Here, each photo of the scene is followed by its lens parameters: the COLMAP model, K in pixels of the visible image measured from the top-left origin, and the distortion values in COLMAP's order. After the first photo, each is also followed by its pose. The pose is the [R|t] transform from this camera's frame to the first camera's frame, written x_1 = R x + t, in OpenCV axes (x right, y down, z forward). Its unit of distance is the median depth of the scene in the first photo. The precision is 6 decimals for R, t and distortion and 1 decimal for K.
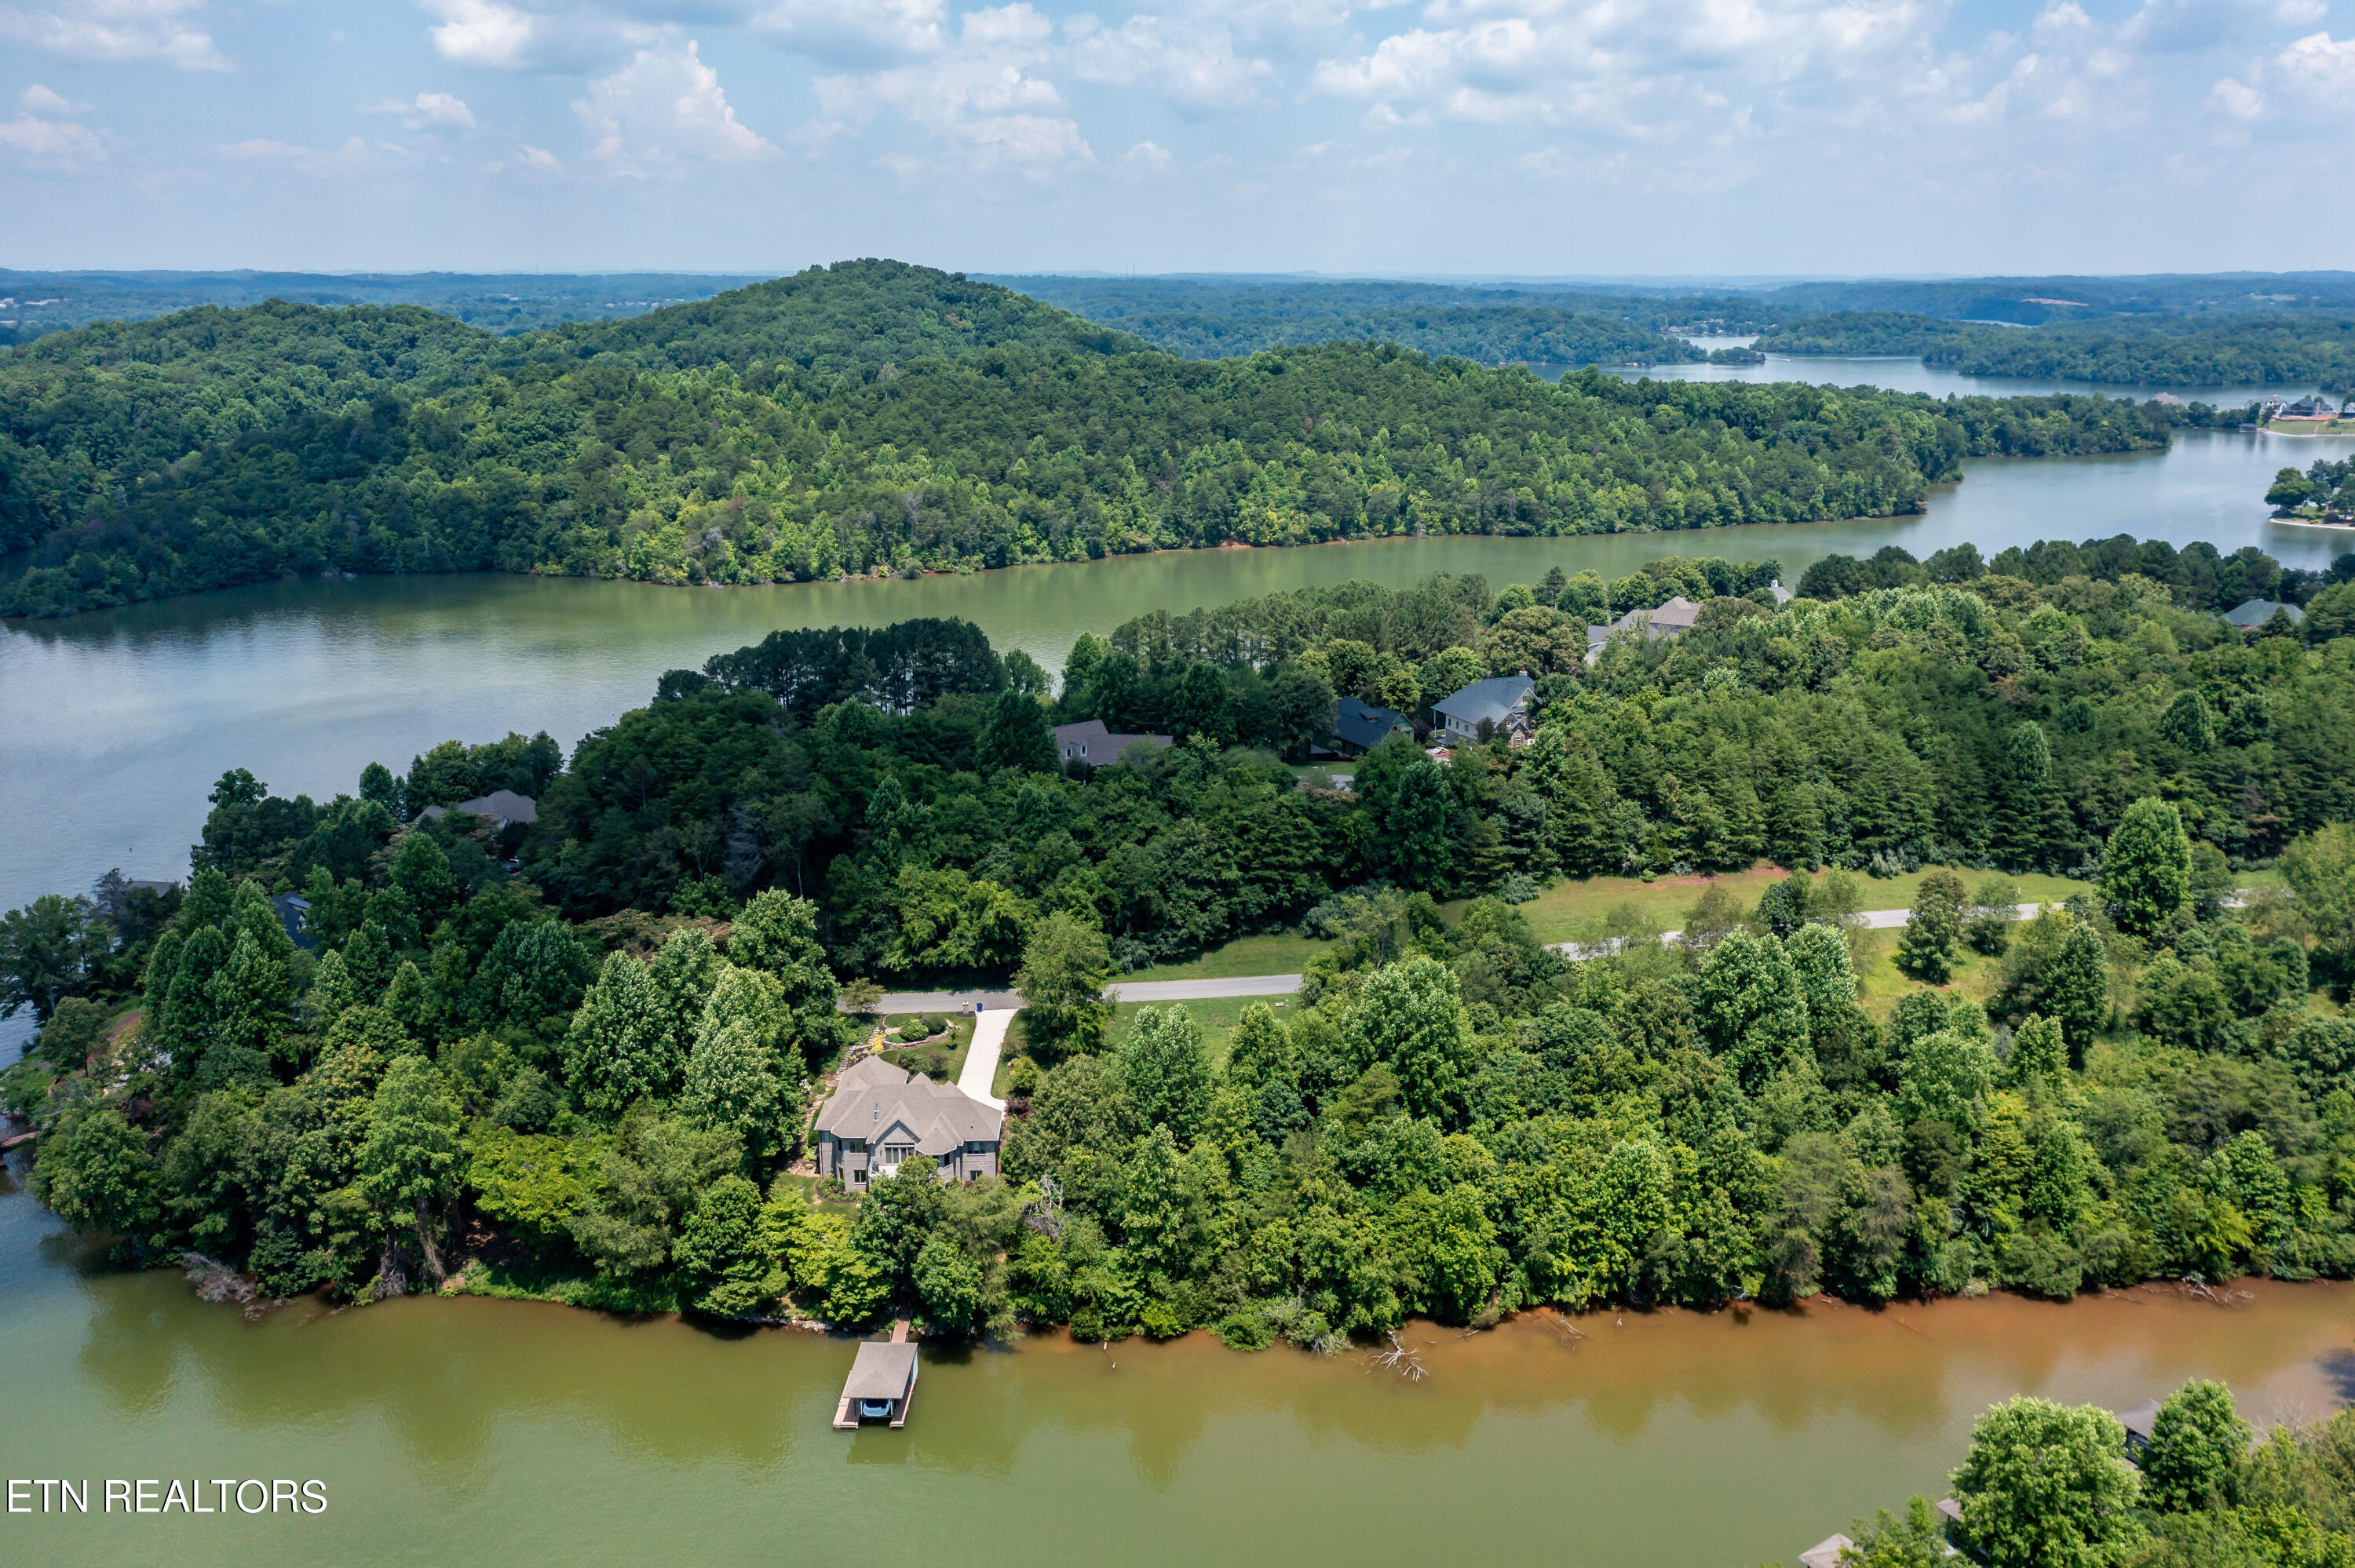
lens RADIAL K [[1878.1, 0, 1166.4], [0, 1878.1, 788.1], [0, 0, 1]] dist [0.004396, 0.007238]
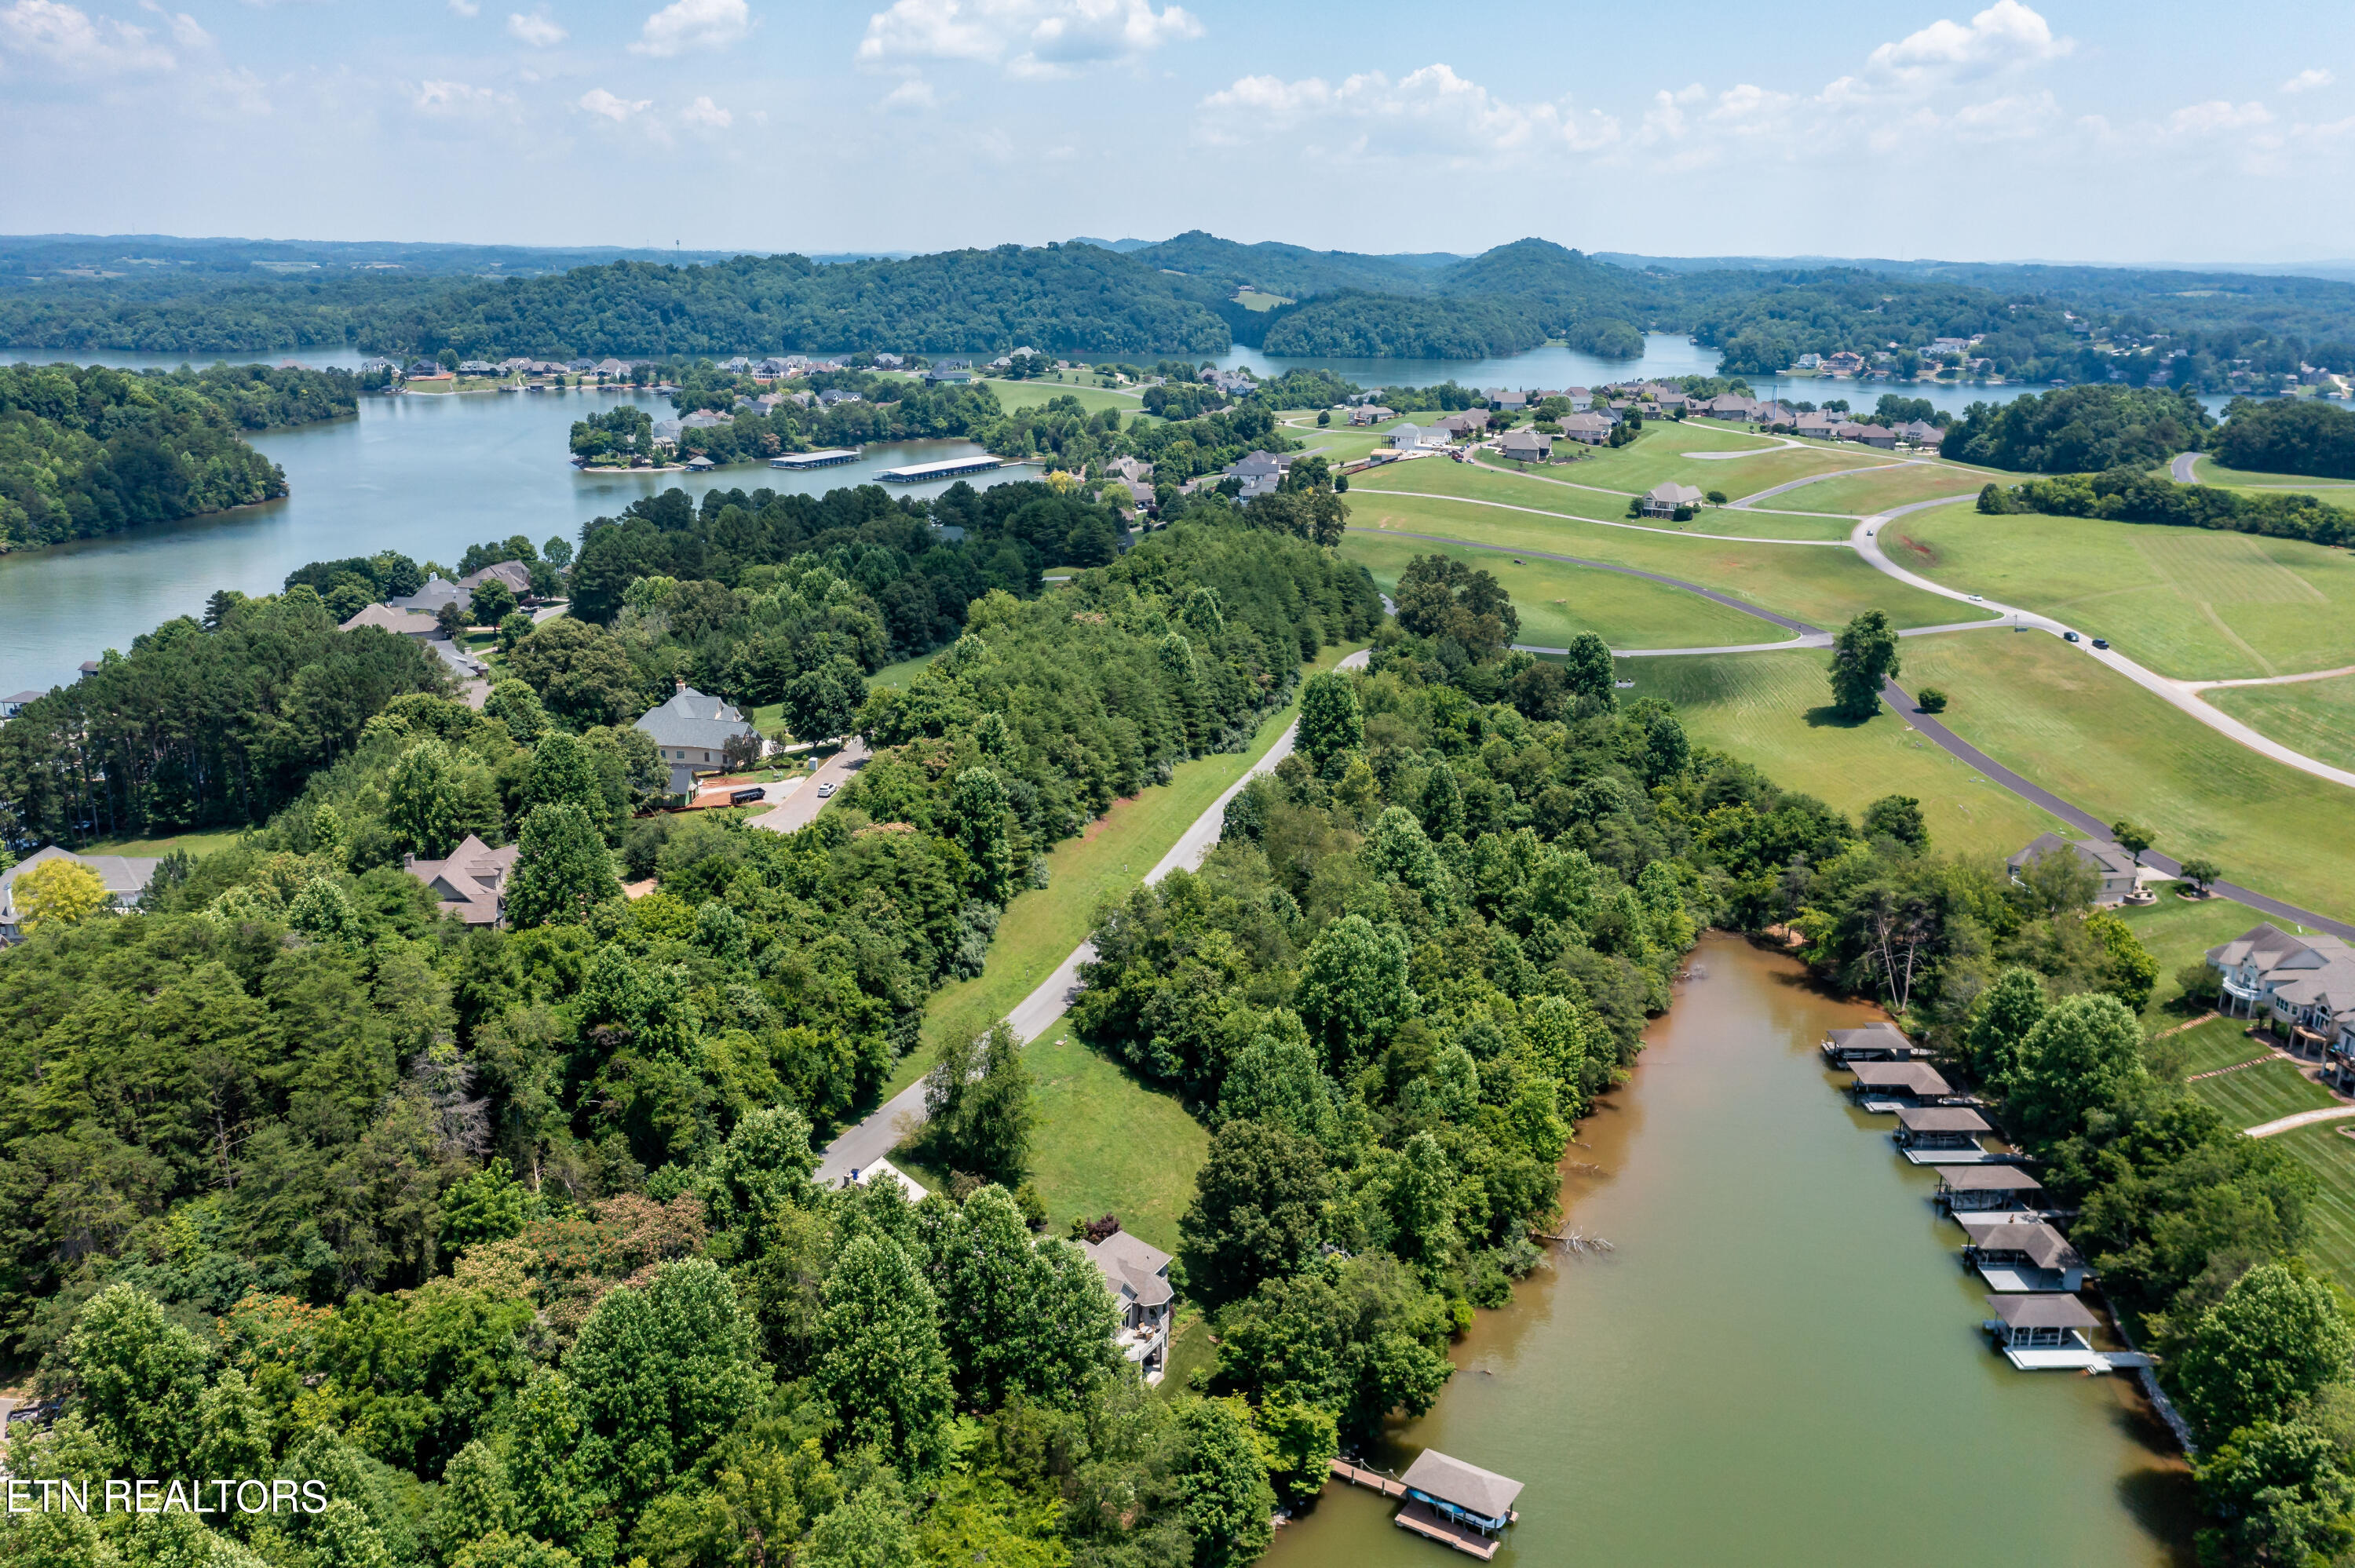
lens RADIAL K [[1885.1, 0, 1175.7], [0, 1885.1, 784.3], [0, 0, 1]] dist [0.002971, 0.011256]
pose [[0.506758, -0.228965, 0.831126, -0.557032], [0.216026, 0.967052, 0.134694, -0.103624], [-0.834583, 0.111288, 0.539524, 0.365317]]
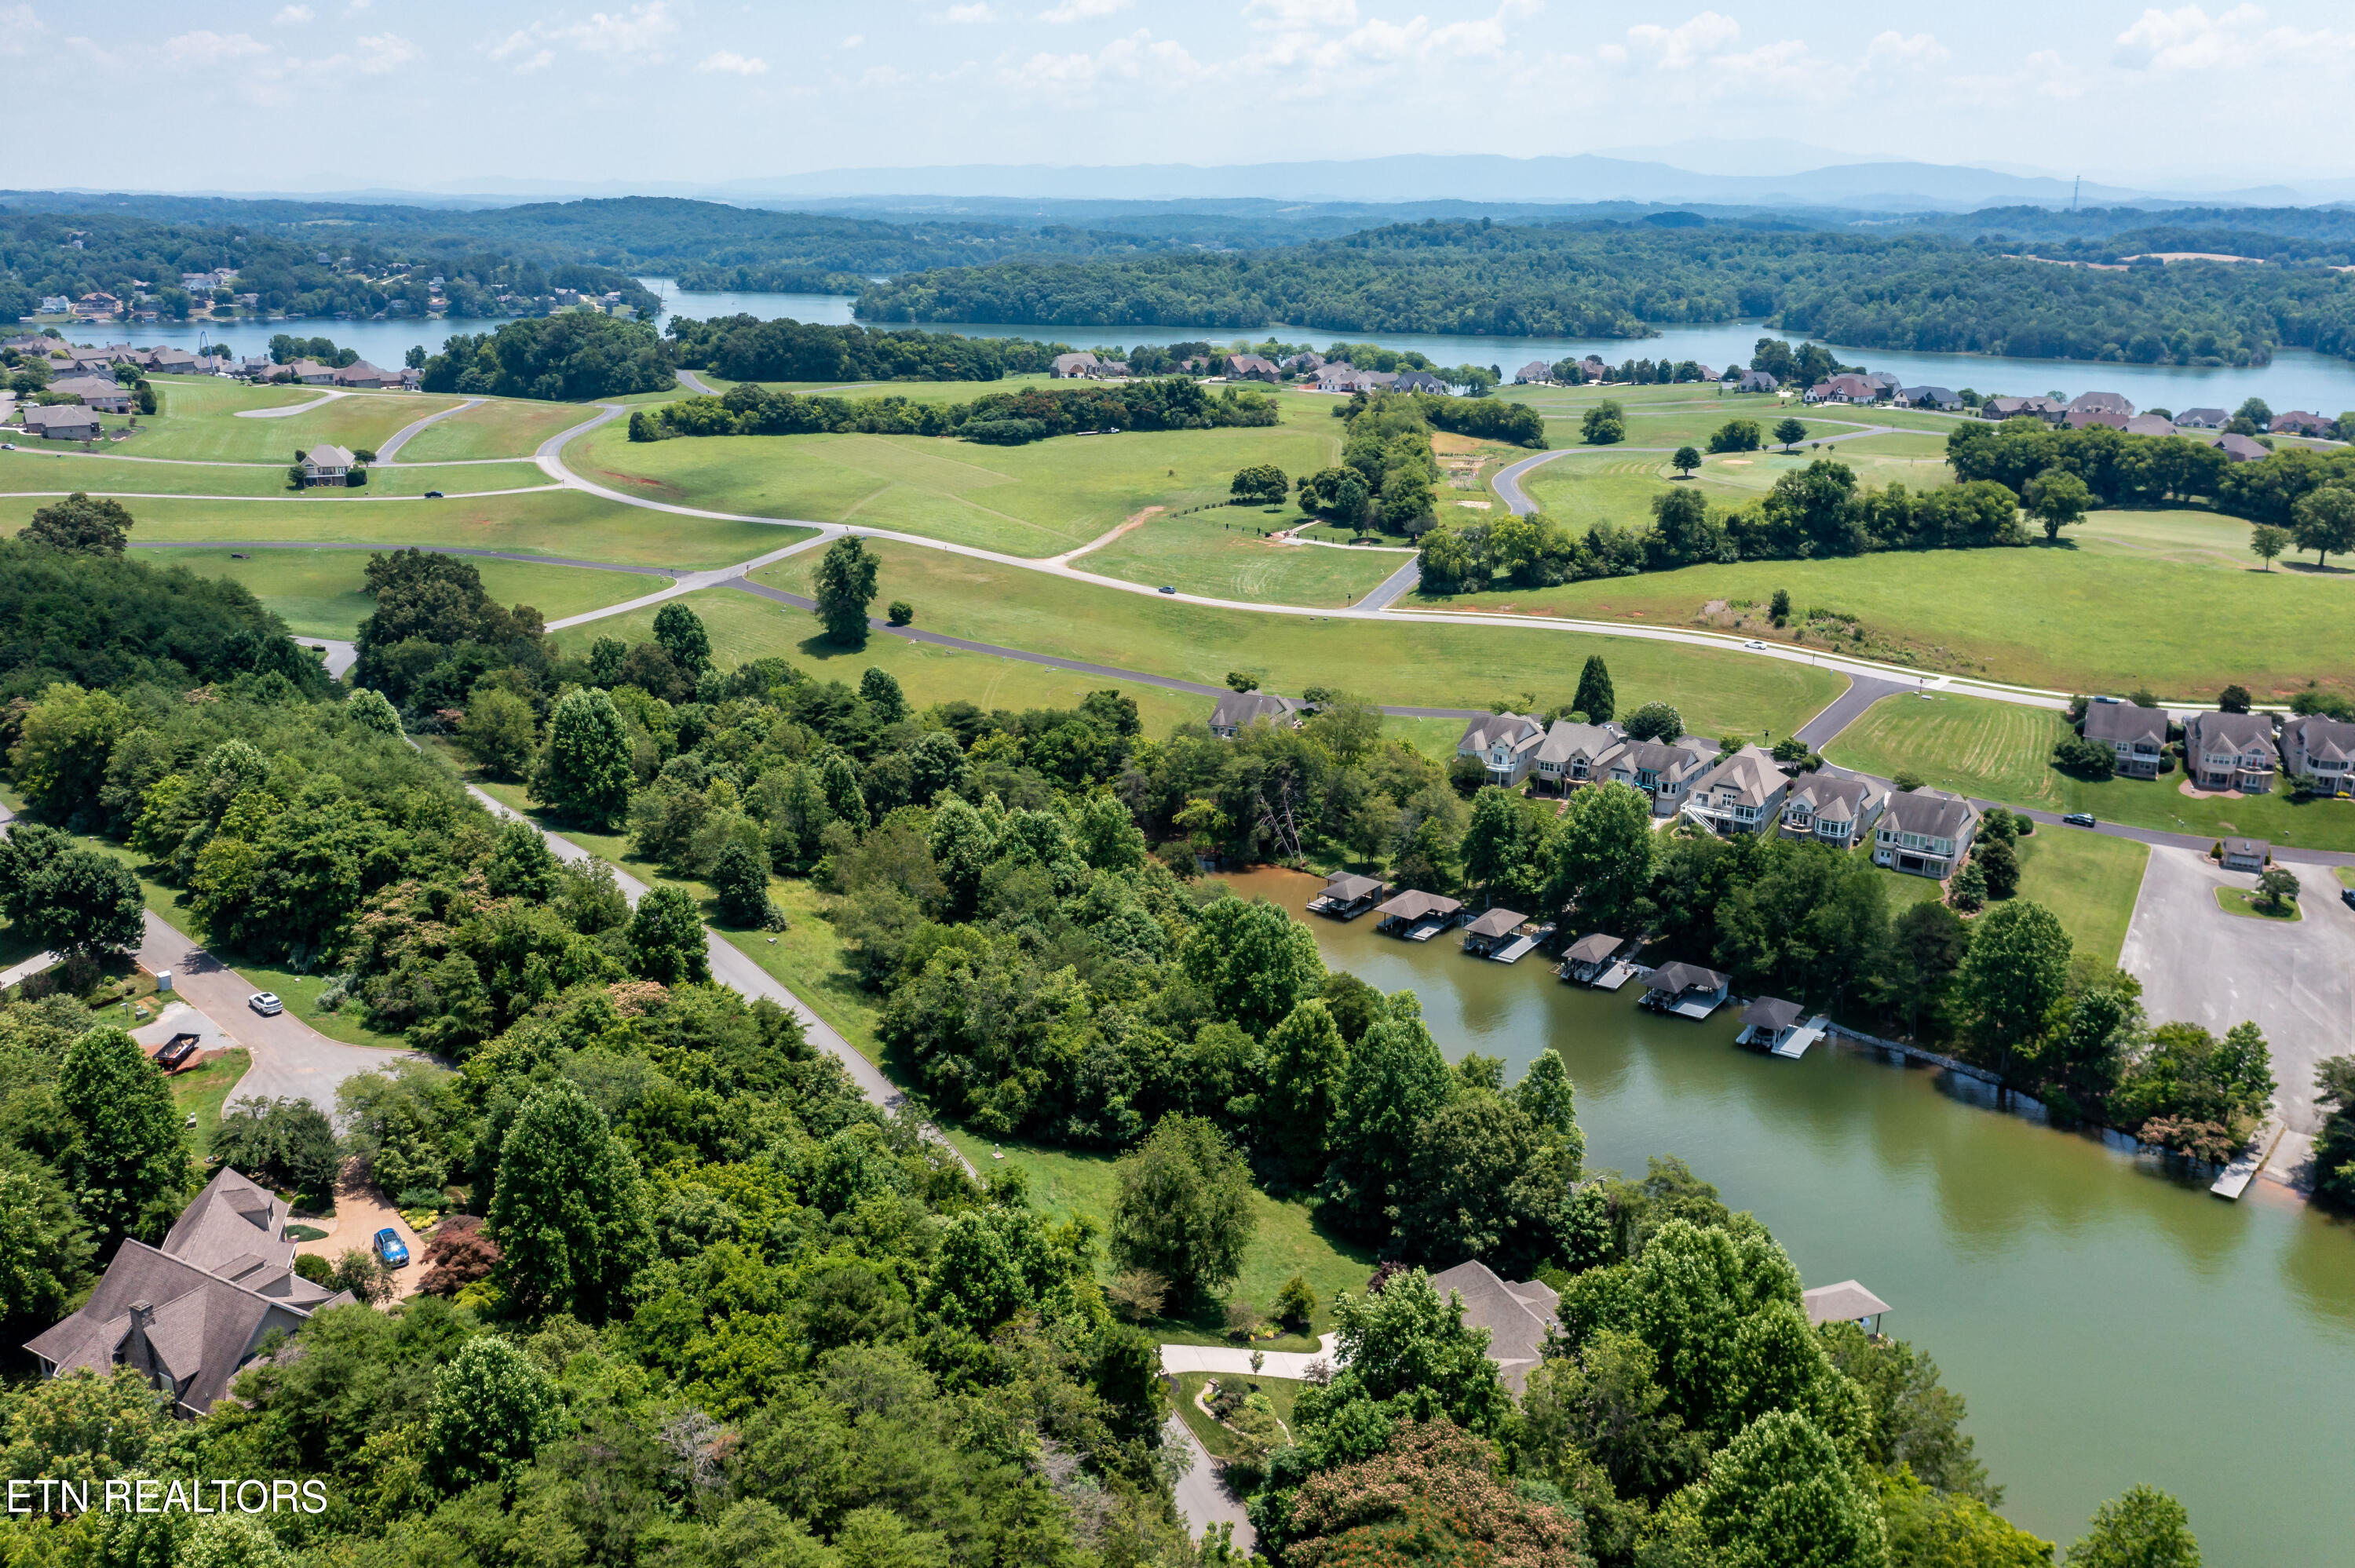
lens RADIAL K [[1880.1, 0, 1174.5], [0, 1880.1, 781.2], [0, 0, 1]] dist [-0.000372, 0.014286]
pose [[-0.394084, -0.274547, 0.877110, -0.508636], [0.234782, 0.892604, 0.384884, -0.255126], [-0.888580, 0.357607, -0.287302, 0.932369]]
